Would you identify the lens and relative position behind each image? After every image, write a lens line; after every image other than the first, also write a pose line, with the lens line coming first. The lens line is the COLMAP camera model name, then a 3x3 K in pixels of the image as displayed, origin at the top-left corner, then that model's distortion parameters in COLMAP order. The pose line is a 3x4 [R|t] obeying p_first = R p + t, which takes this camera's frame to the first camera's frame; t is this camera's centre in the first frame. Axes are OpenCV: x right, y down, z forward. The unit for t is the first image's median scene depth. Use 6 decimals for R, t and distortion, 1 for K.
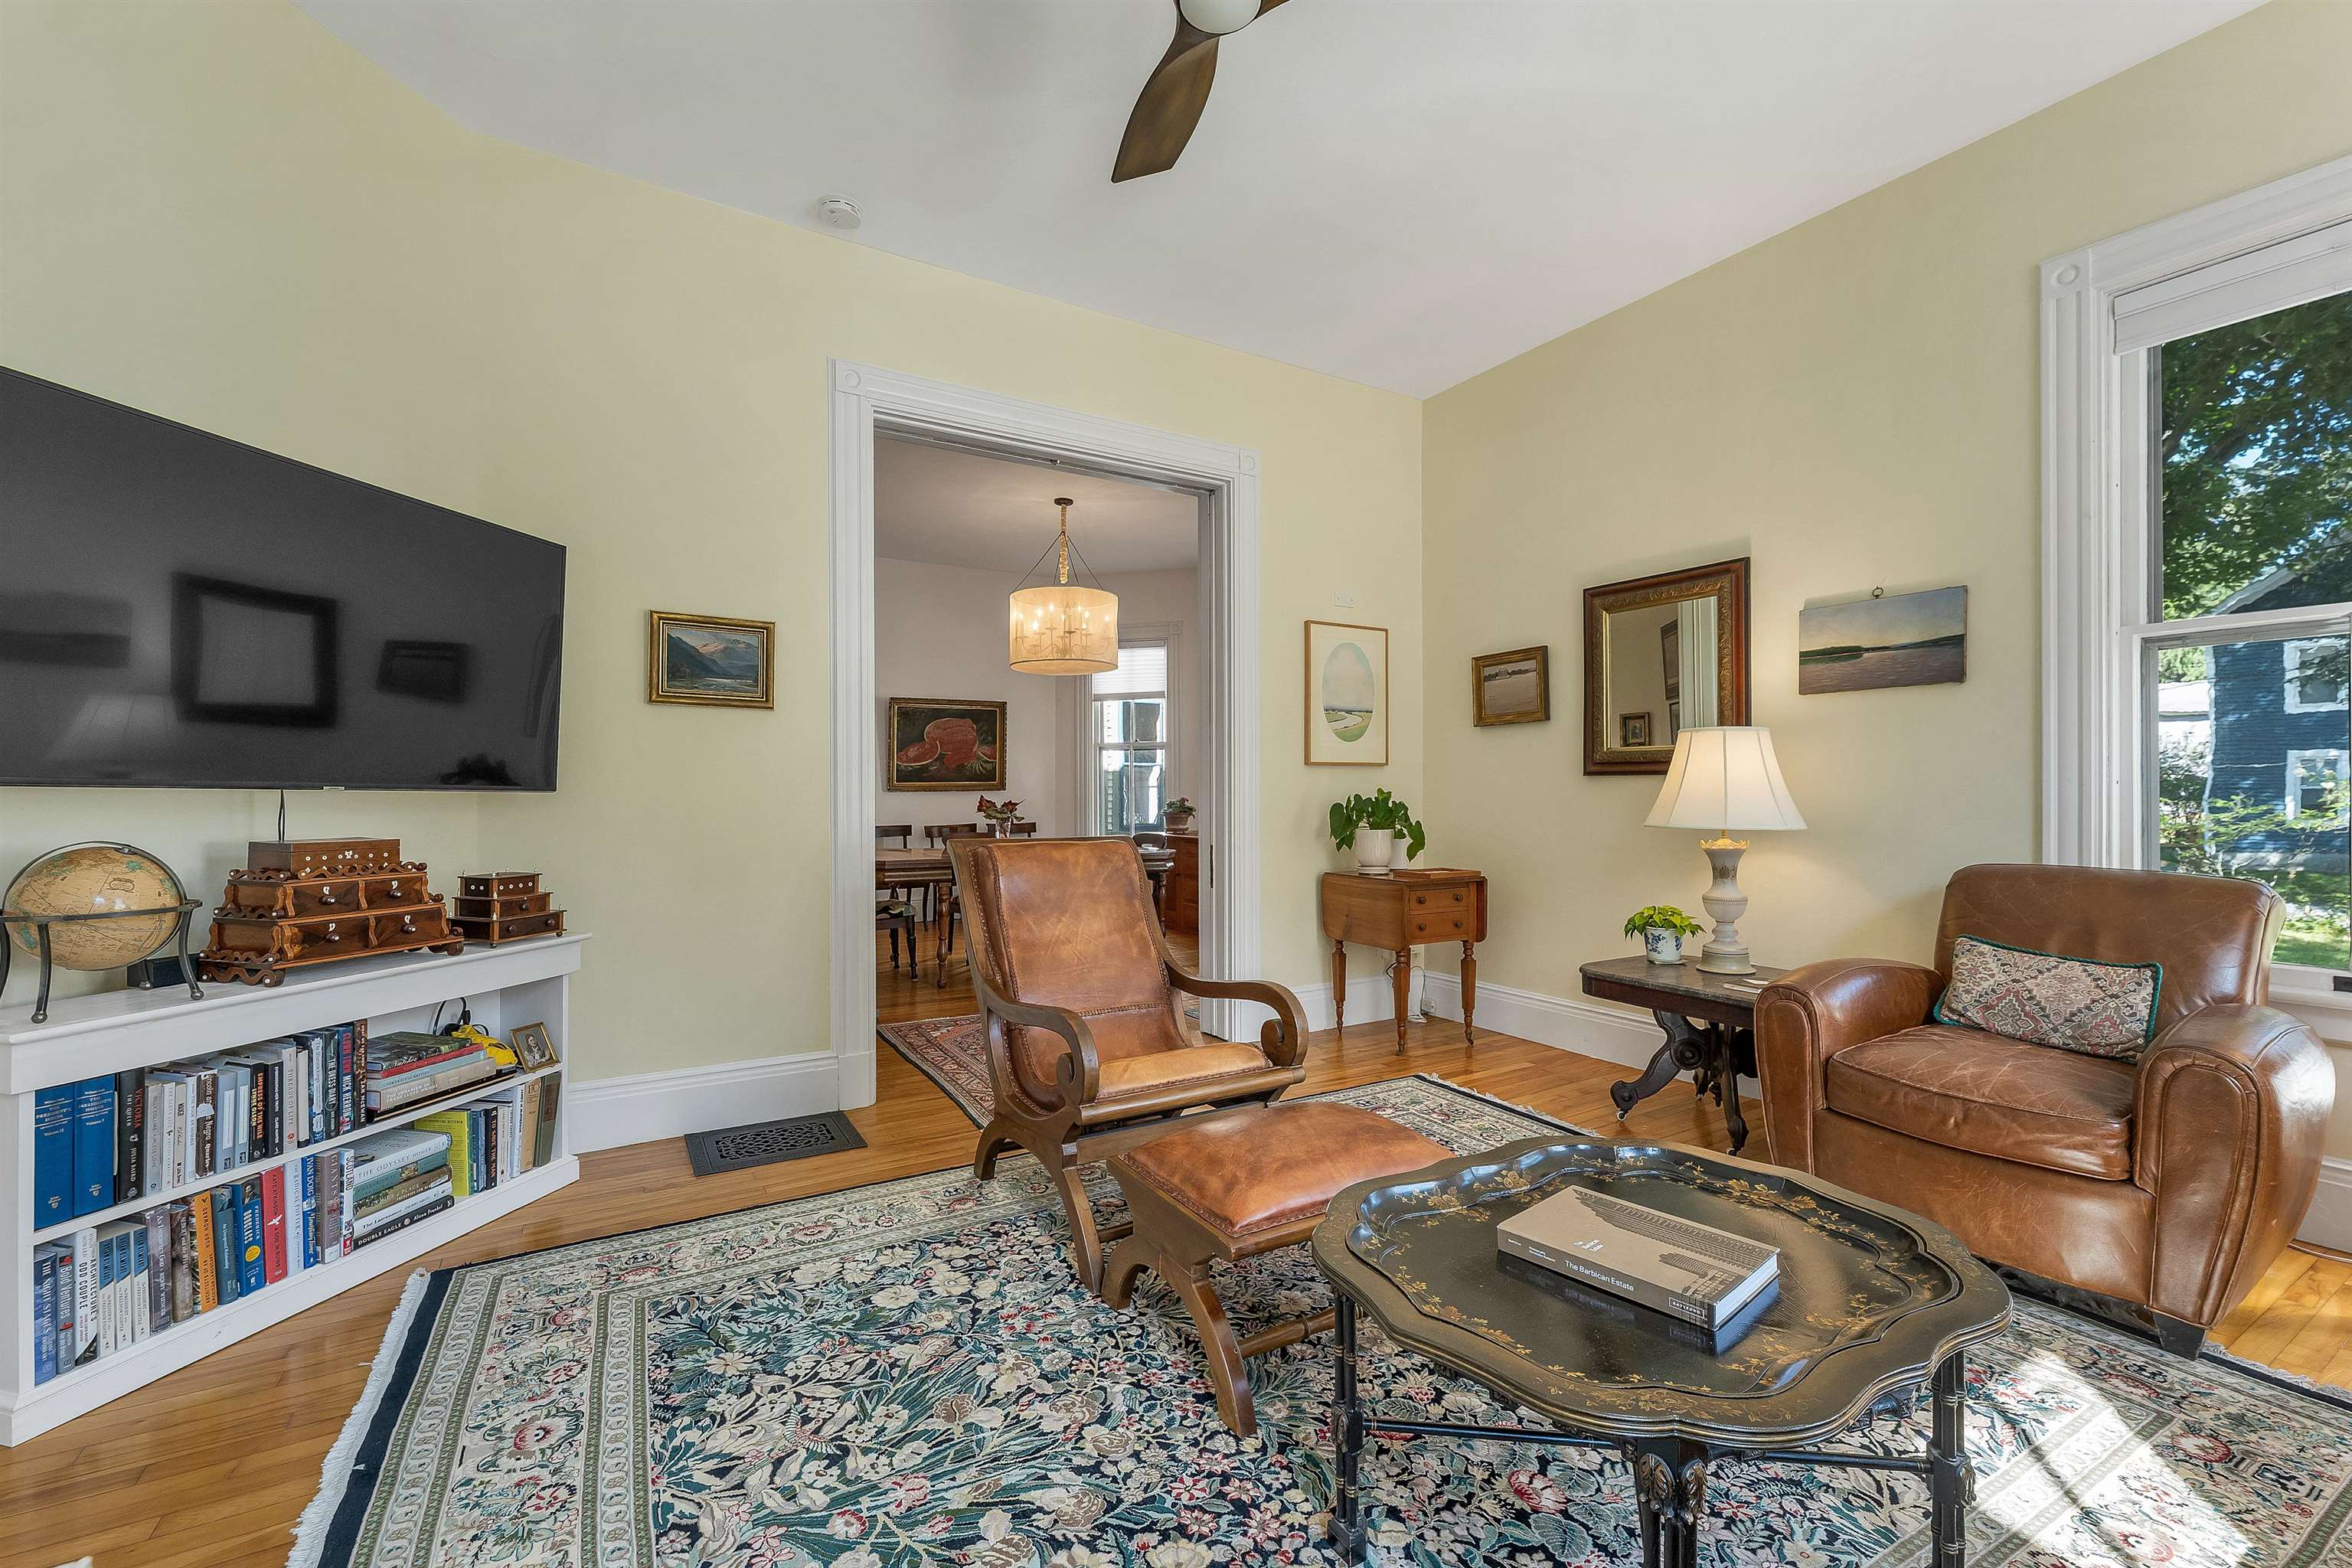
lens RADIAL K [[995.0, 0, 1167.1], [0, 995.0, 790.0], [0, 0, 1]] dist [0.011646, 0.000337]
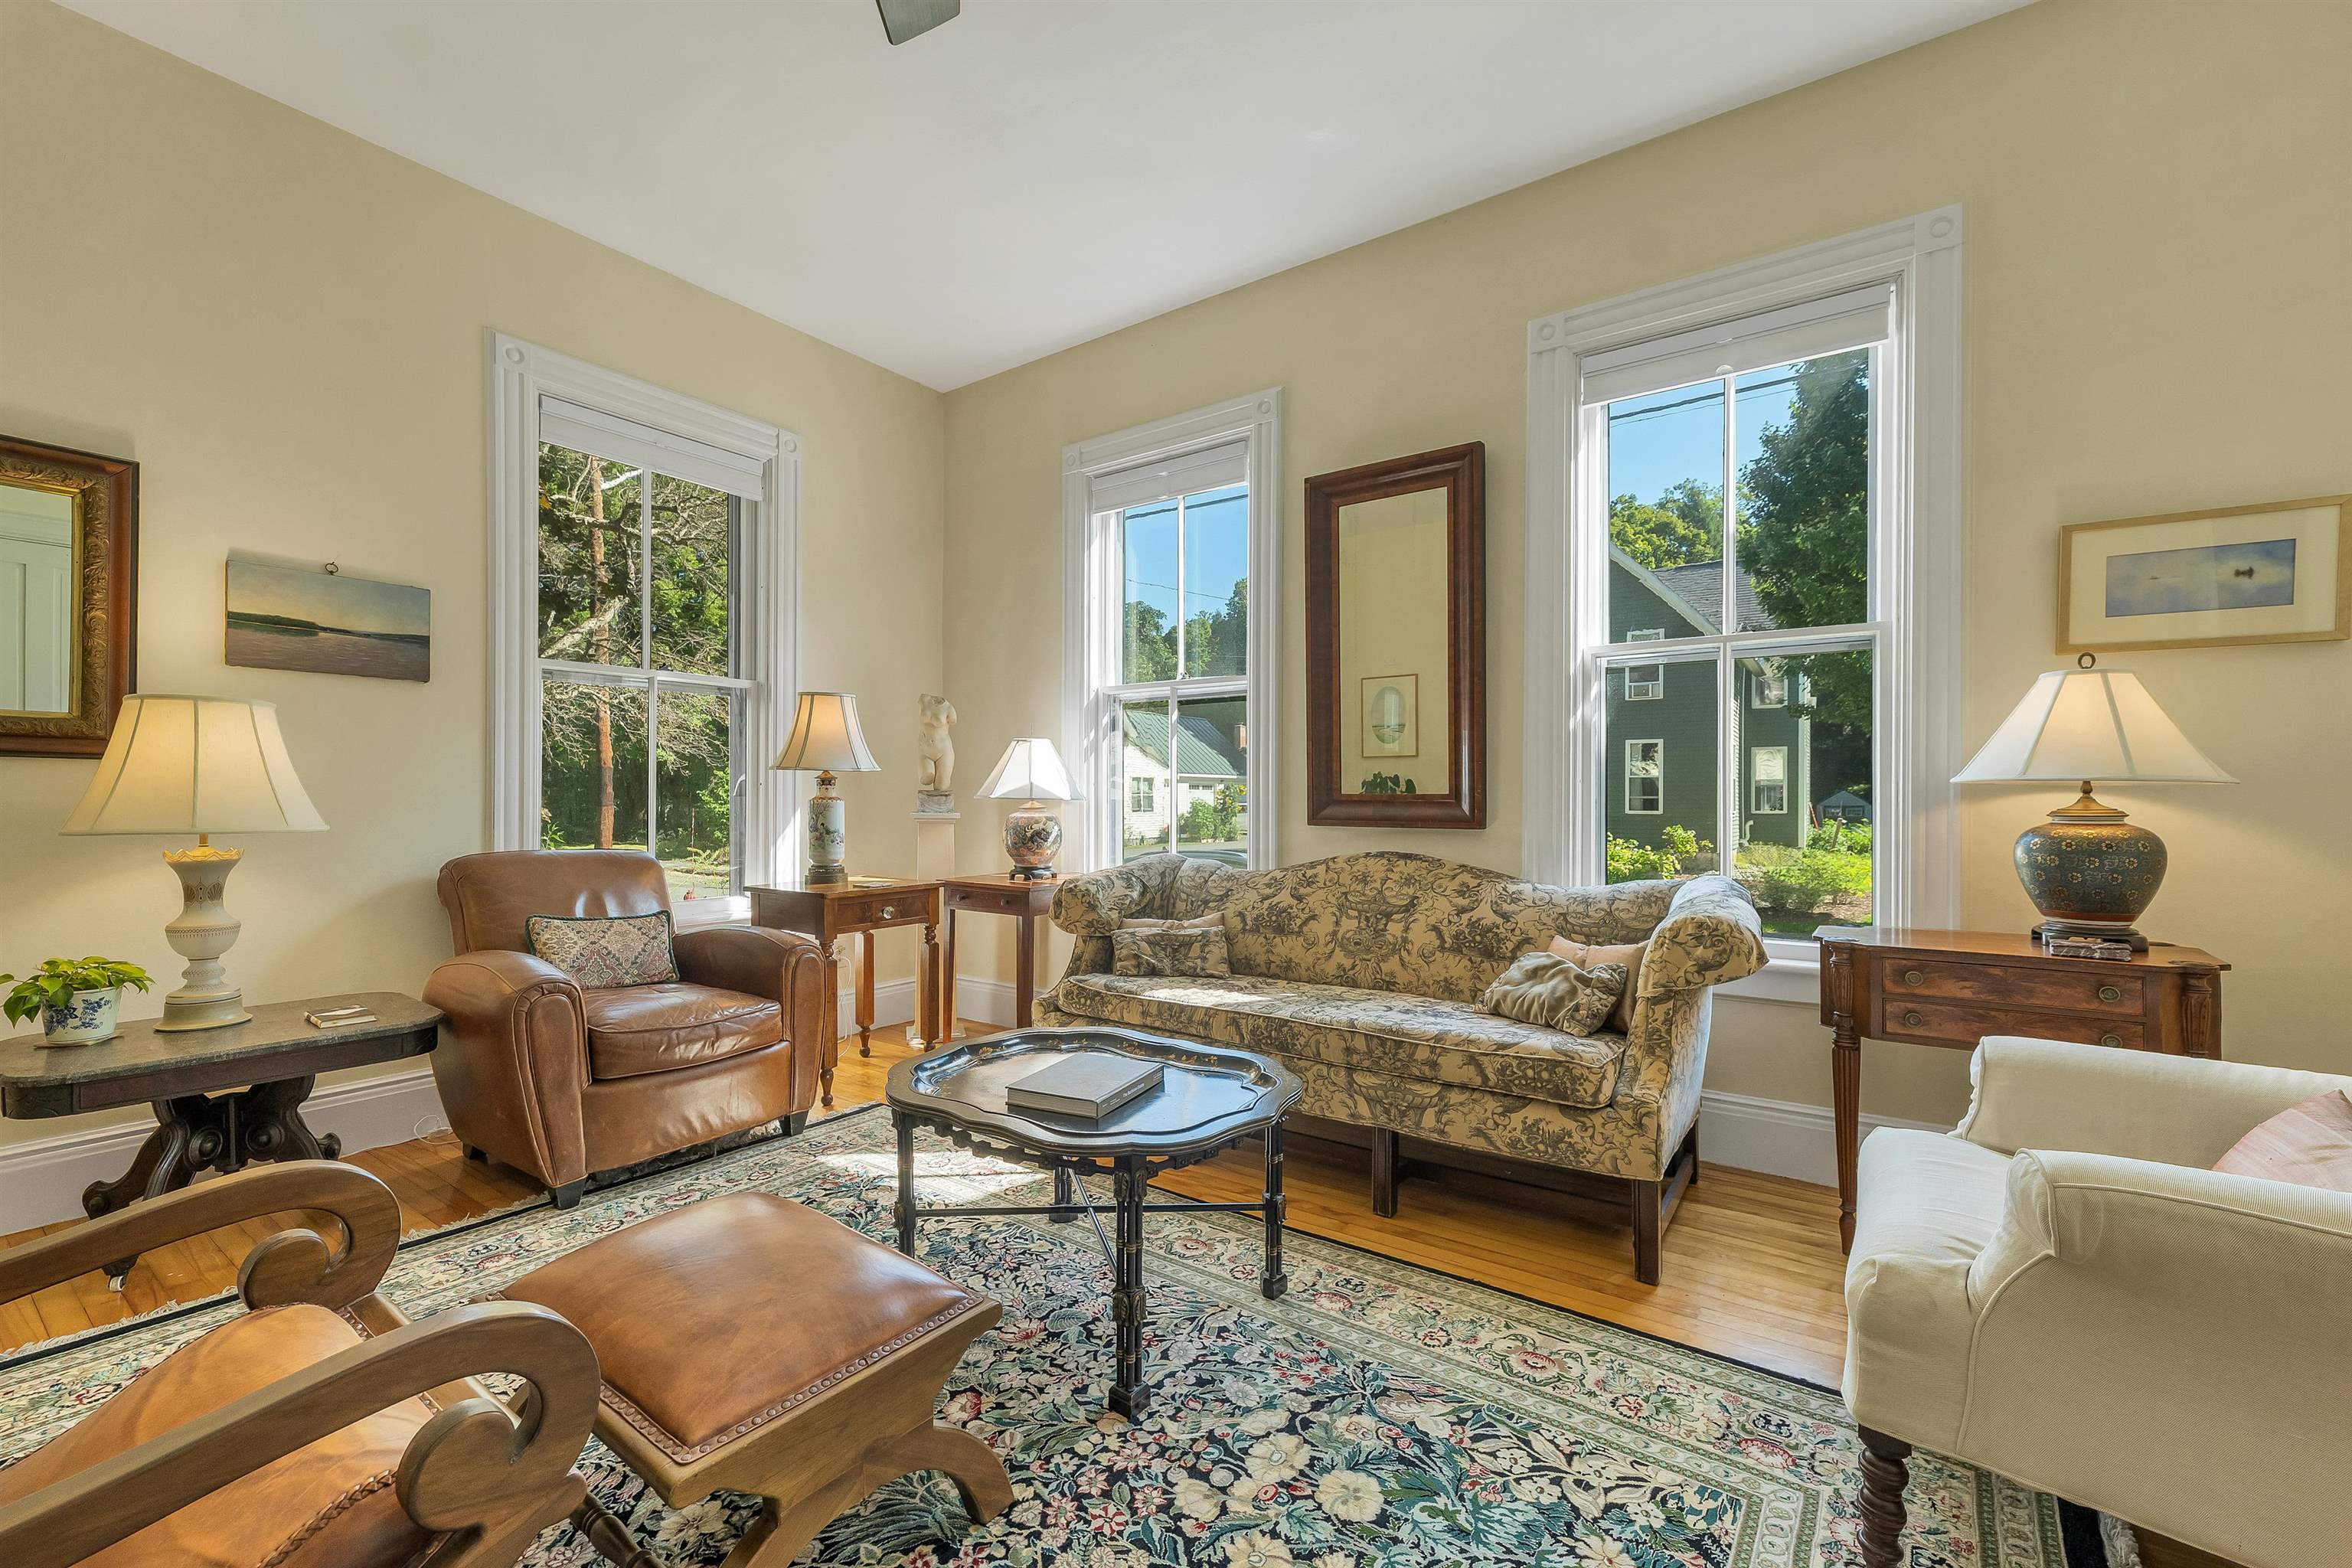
lens RADIAL K [[995.0, 0, 1130.8], [0, 995.0, 797.1], [0, 0, 1]] dist [0.011646, 0.000337]
pose [[-0.378684, 0.003886, 0.925518, -0.517318], [-0.002188, 0.999985, -0.005094, 0.017877], [-0.925524, -0.003954, -0.378669, 0.844757]]
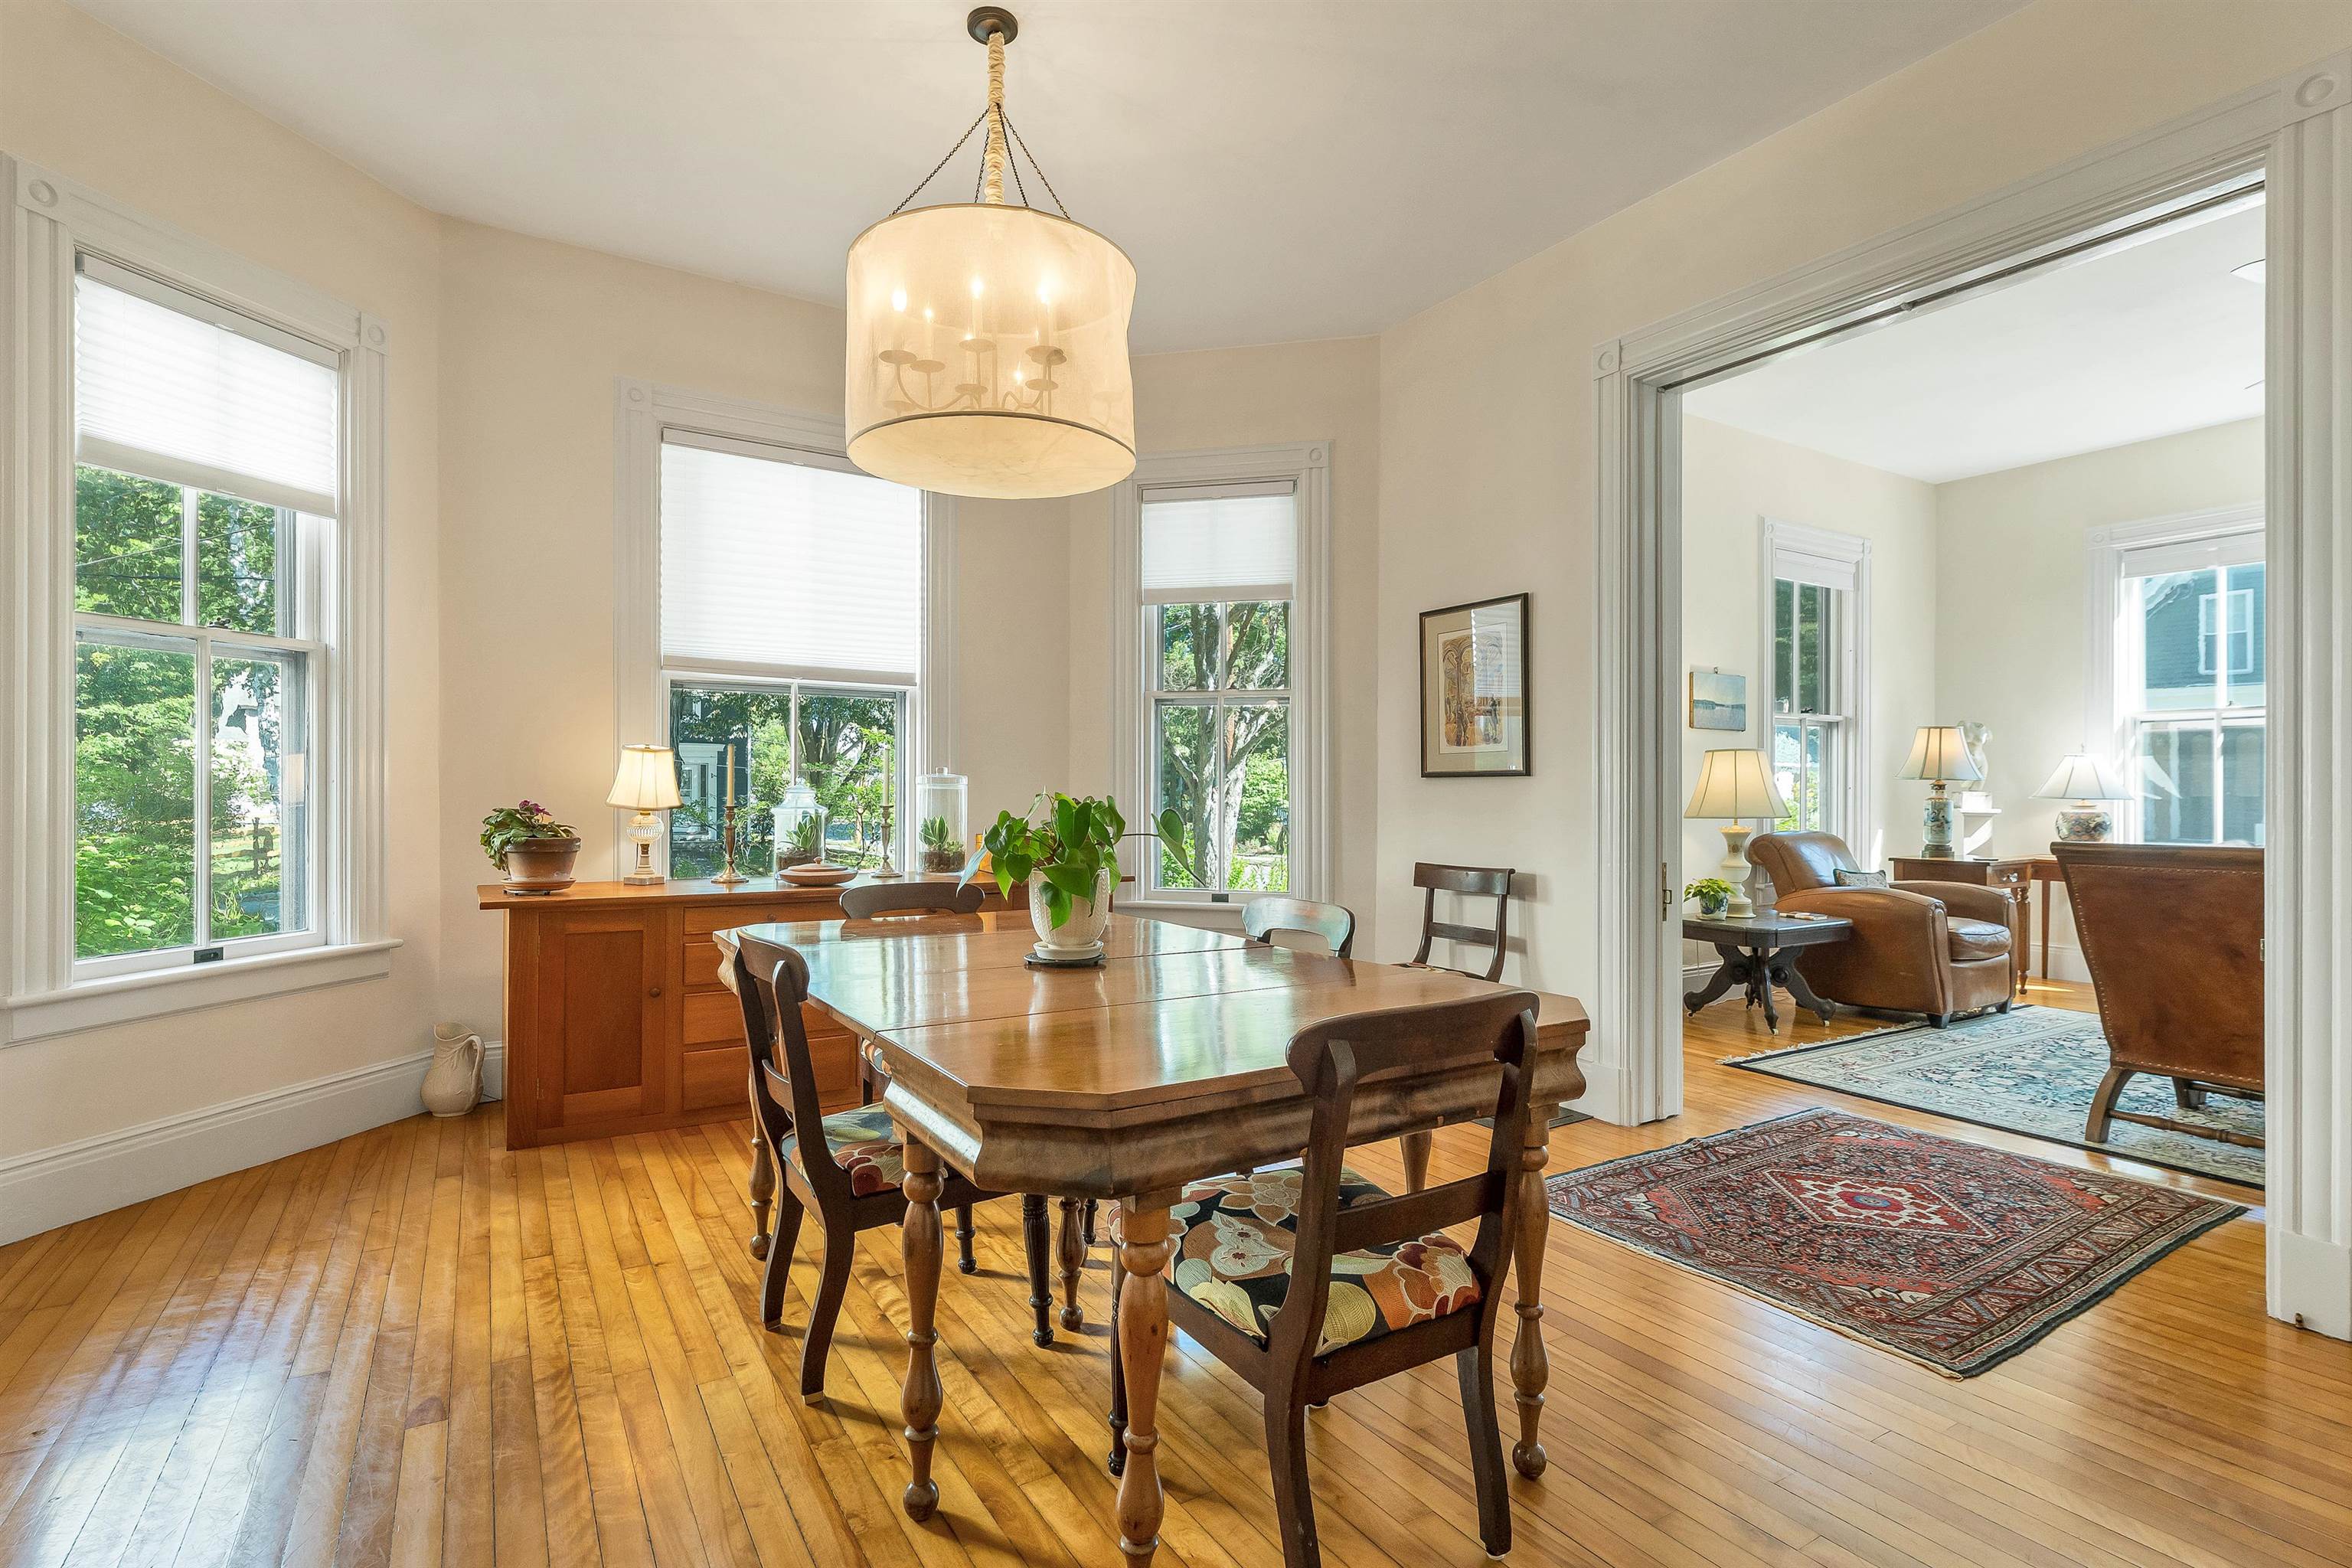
lens RADIAL K [[1116.4, 0, 1173.2], [0, 1116.4, 788.6], [0, 0, 1]] dist [0.016886, 0.000409]
pose [[-0.031095, 0.007150, 0.999491, -1.351058], [-0.001923, 0.999972, -0.007213, 0.011920], [-0.999515, -0.002146, -0.031080, 2.433710]]
